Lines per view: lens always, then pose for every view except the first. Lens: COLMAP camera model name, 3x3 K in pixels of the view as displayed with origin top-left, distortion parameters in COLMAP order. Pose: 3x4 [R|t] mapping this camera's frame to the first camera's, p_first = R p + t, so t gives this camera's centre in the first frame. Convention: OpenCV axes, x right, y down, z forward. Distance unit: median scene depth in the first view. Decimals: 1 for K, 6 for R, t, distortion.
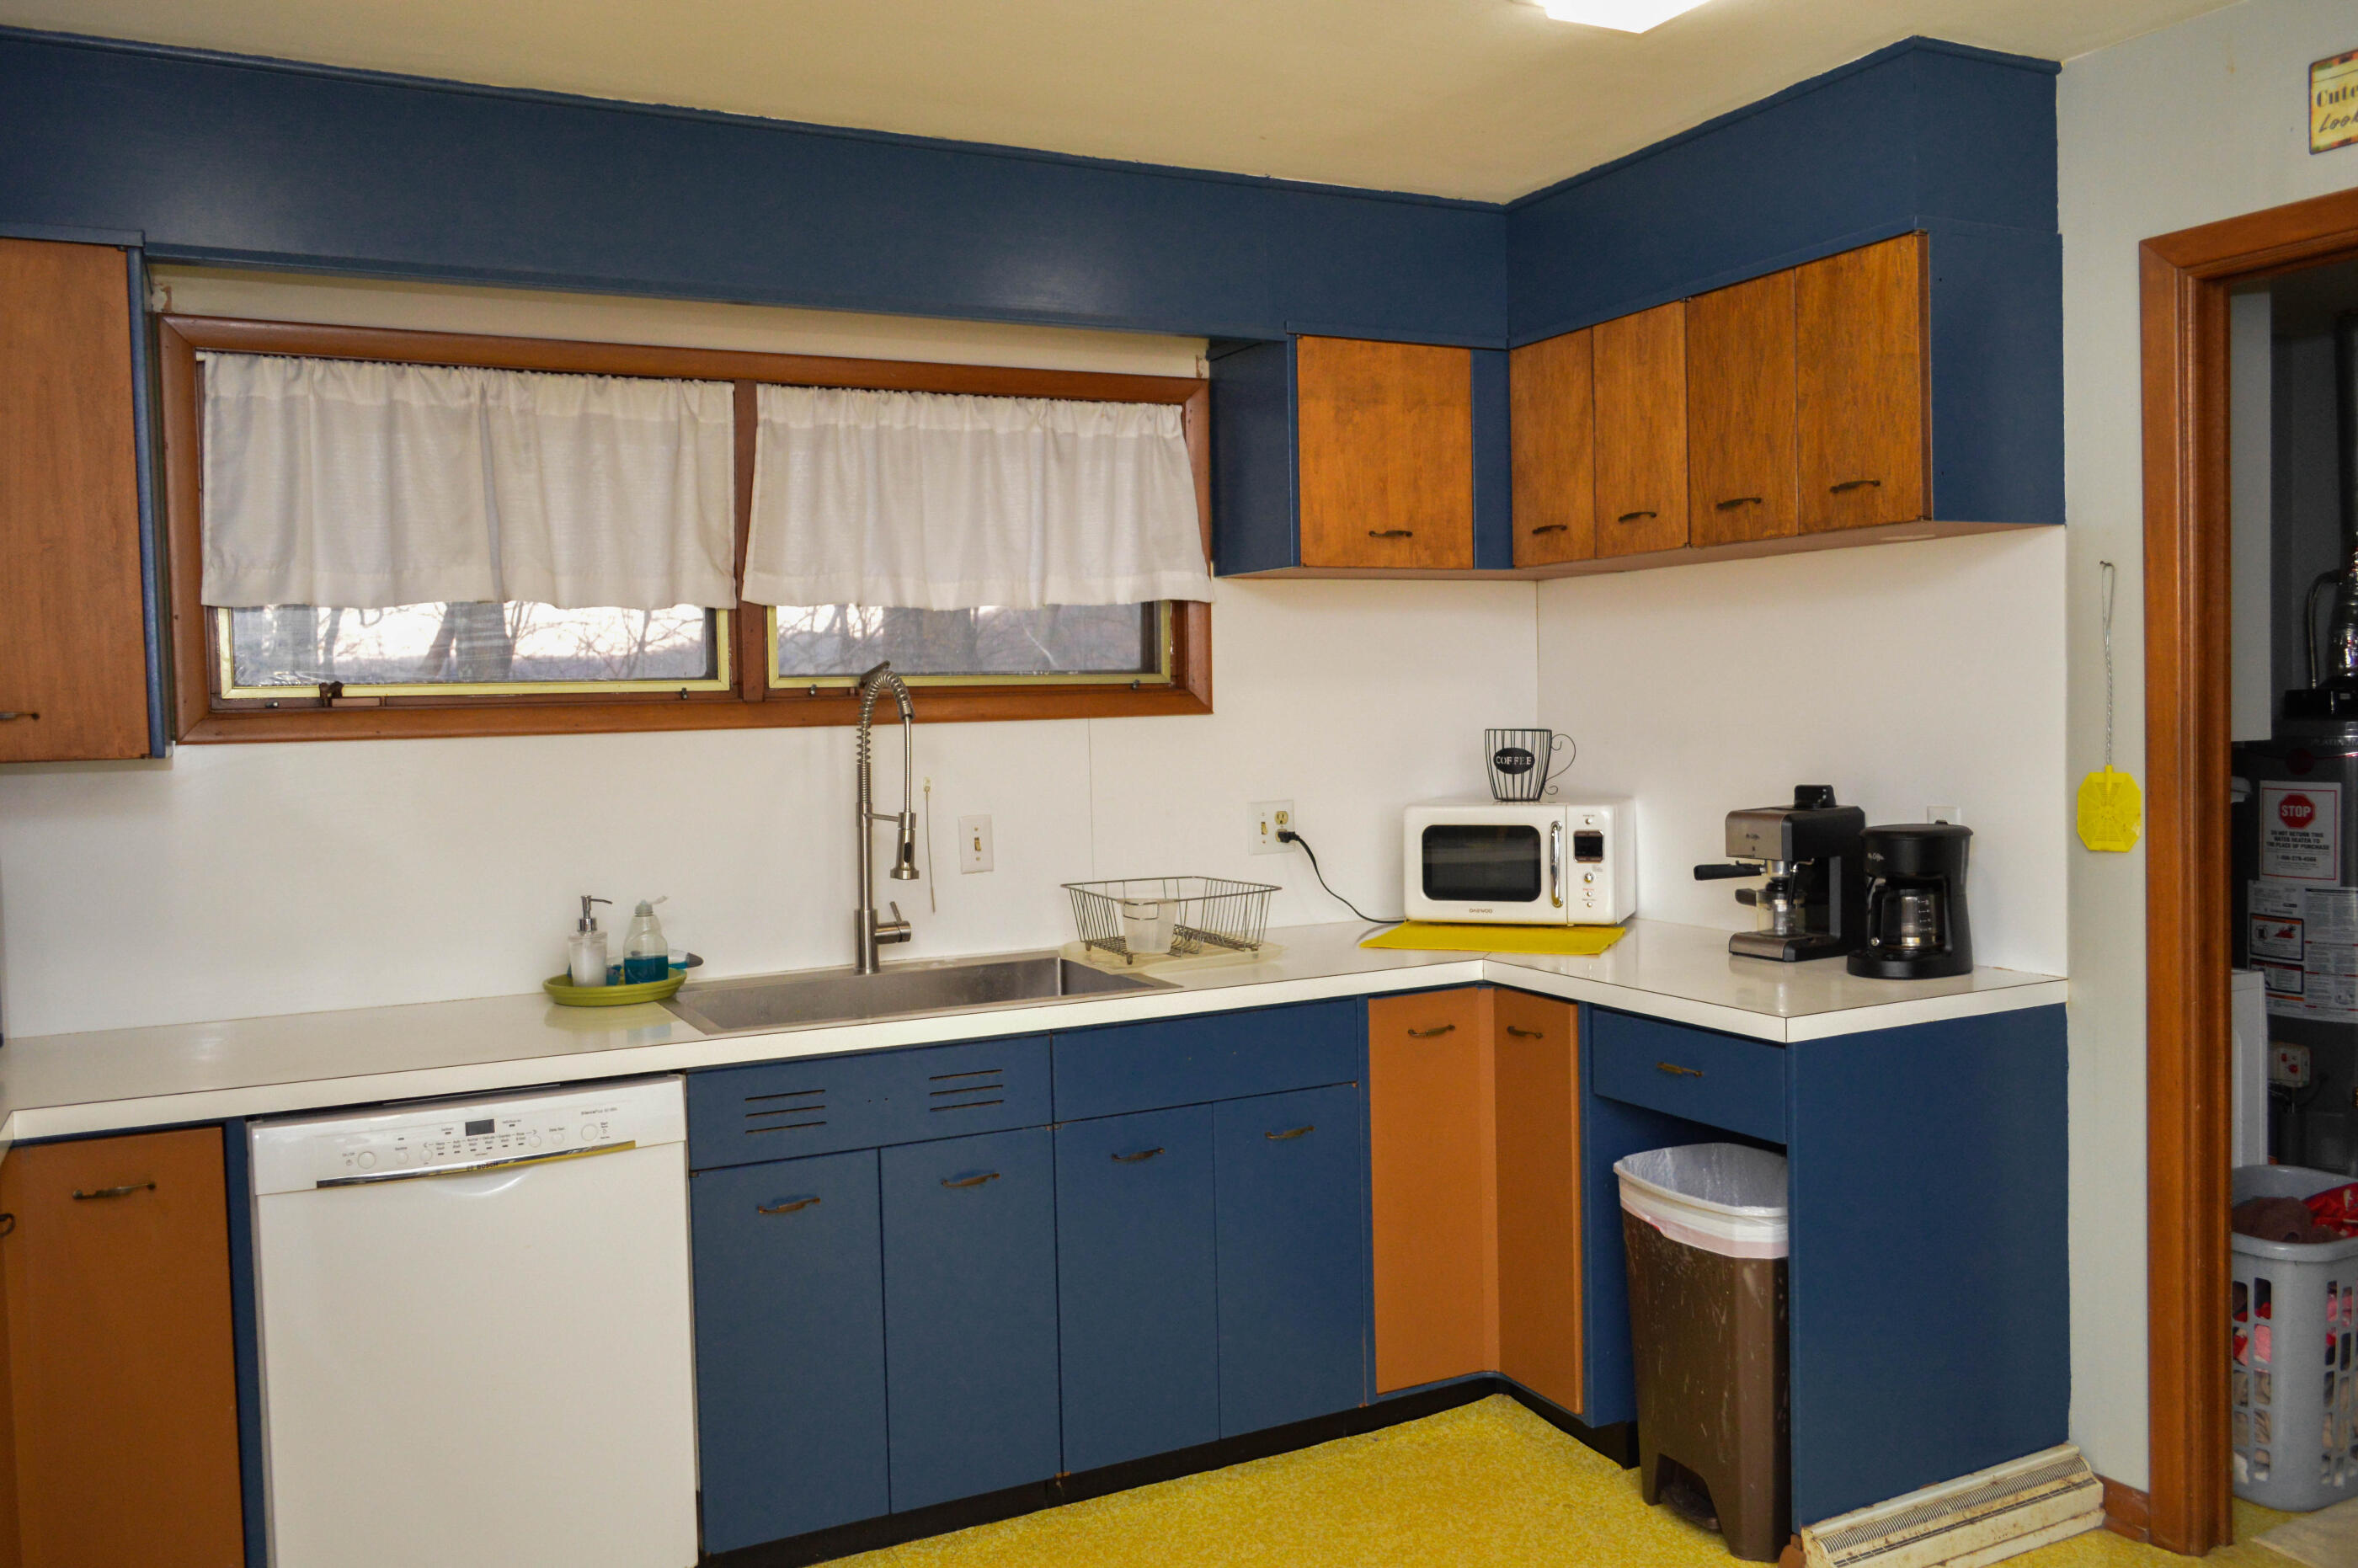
lens RADIAL K [[1854.7, 0, 1179.0], [0, 1854.7, 784.0], [0, 0, 1]] dist [-0.005116, 0.004115]
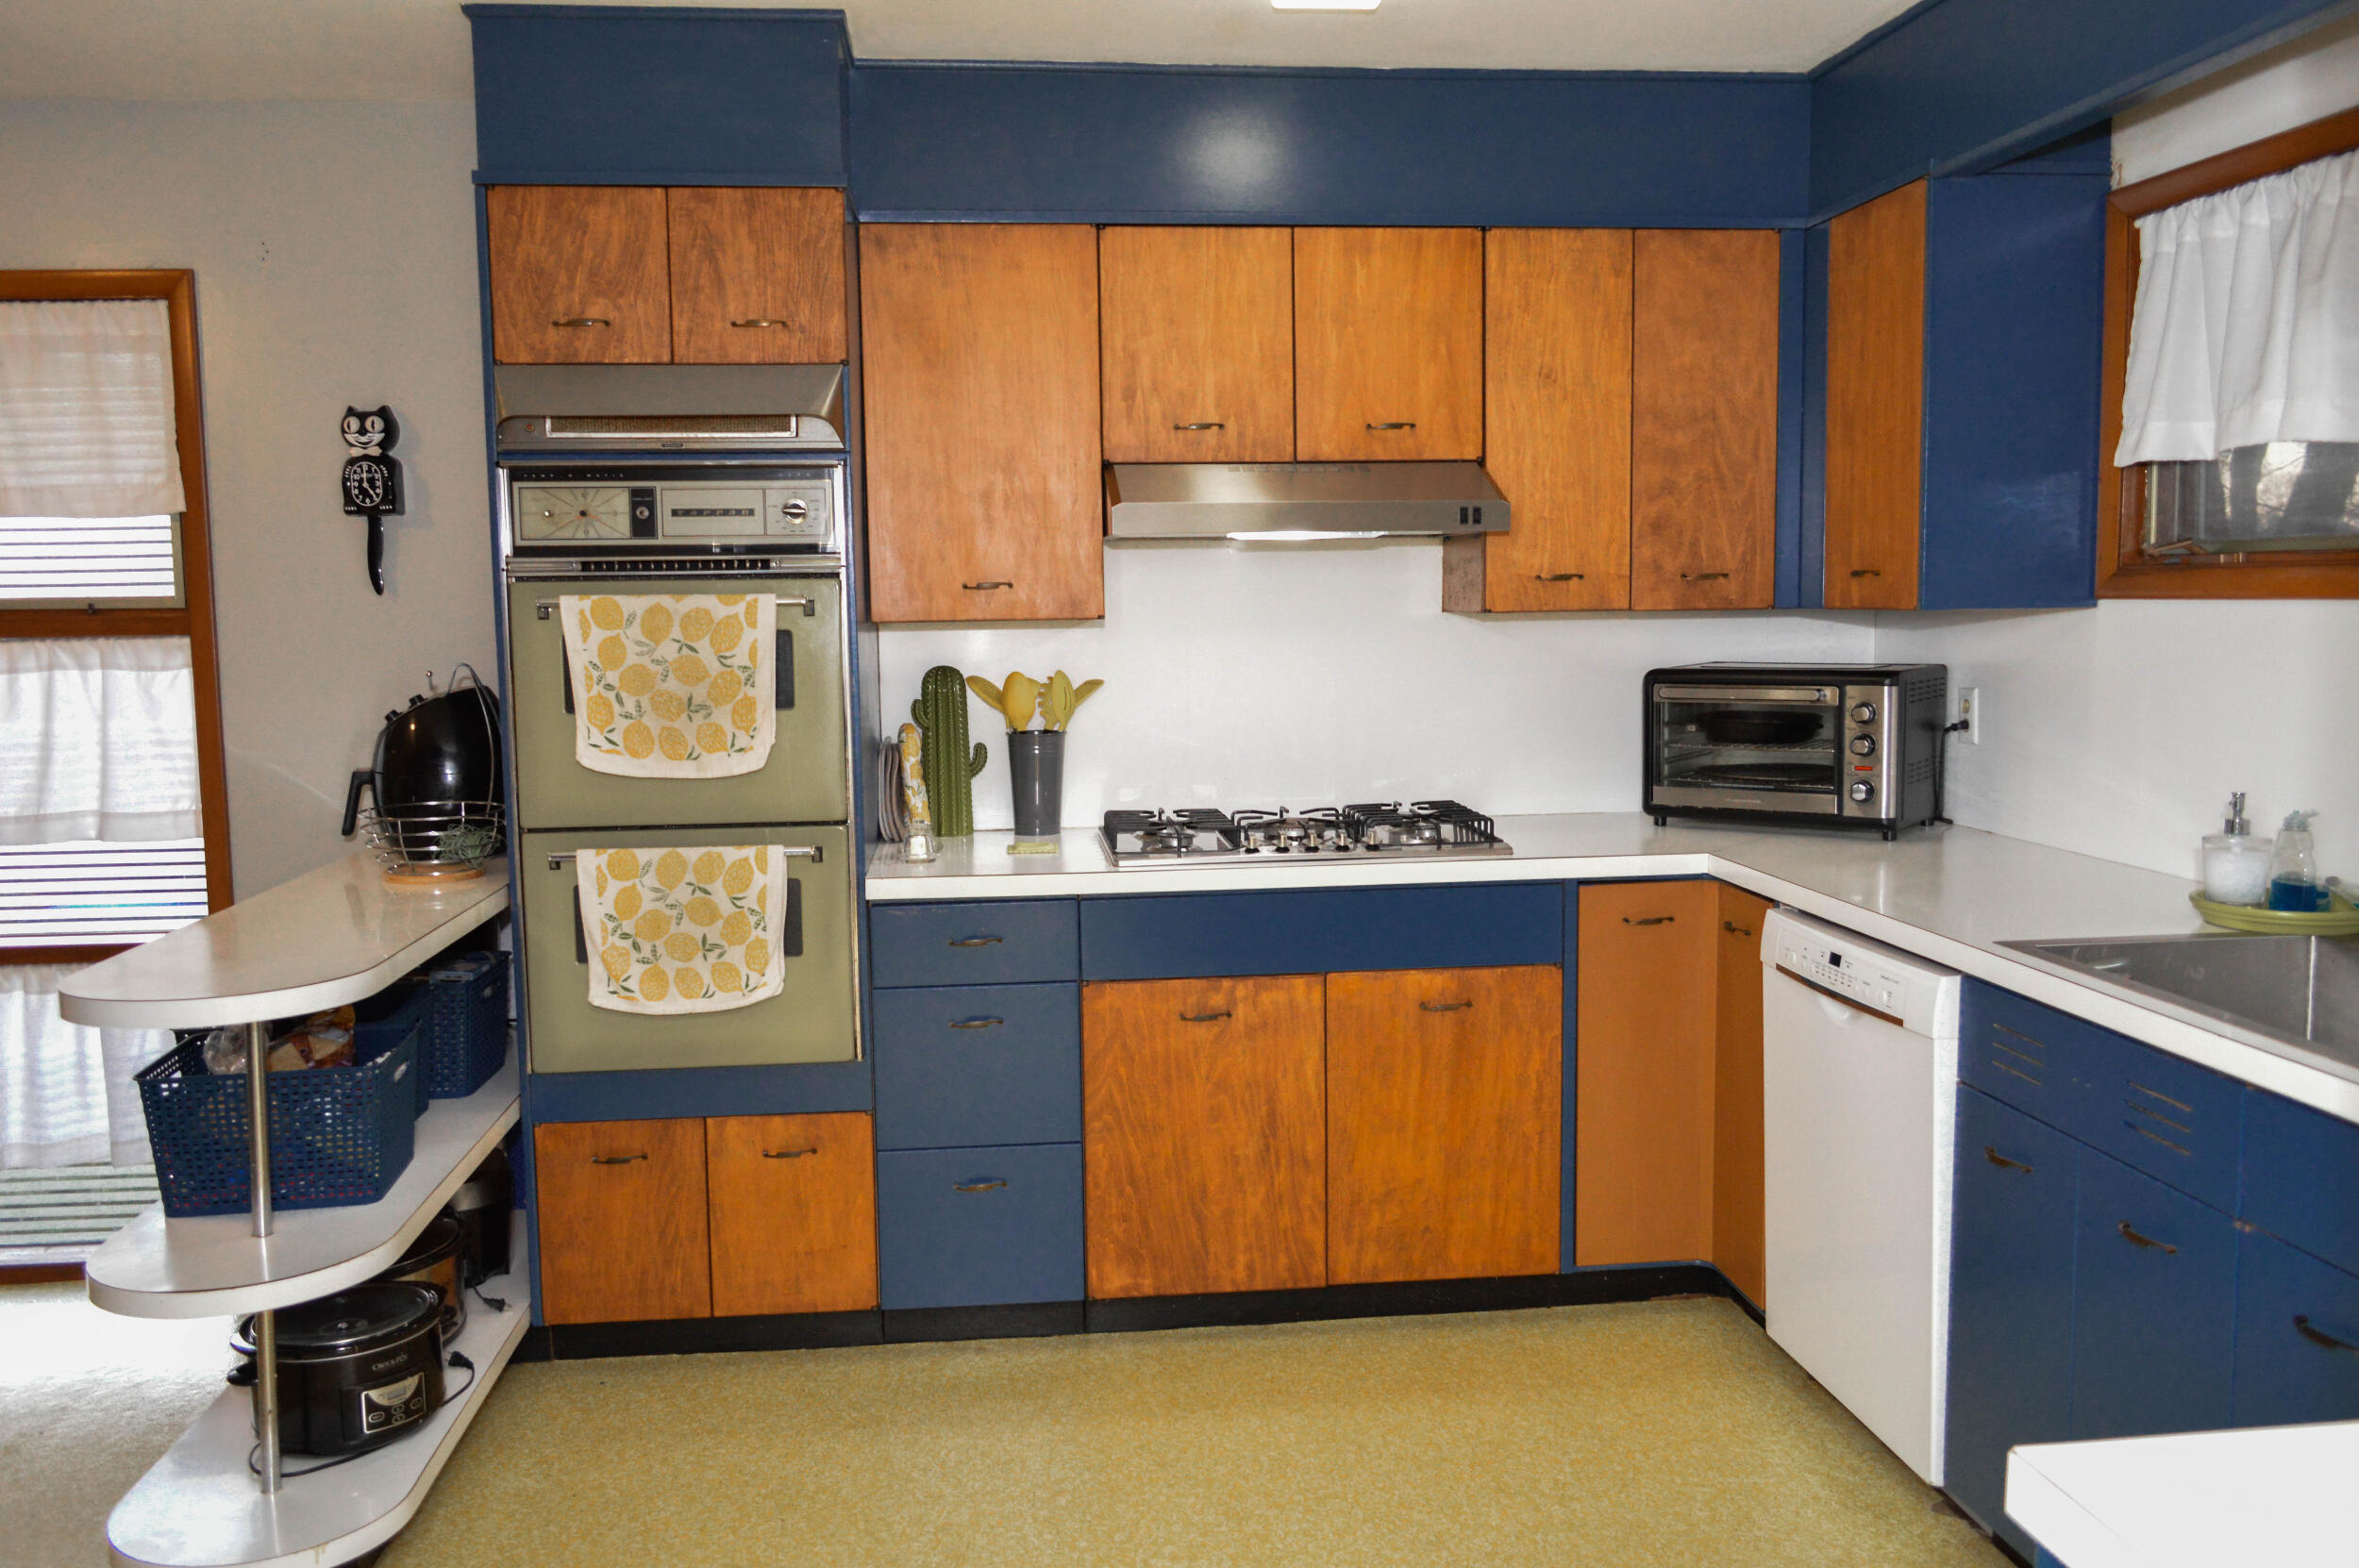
lens RADIAL K [[1855.4, 0, 1179.5], [0, 1855.4, 784.0], [0, 0, 1]] dist [-0.005116, 0.004115]
pose [[-0.352509, 0.119702, -0.928121, 0.649112], [-0.019184, 0.990653, 0.135053, -0.049228], [0.935612, 0.065413, -0.346918, 0.868229]]
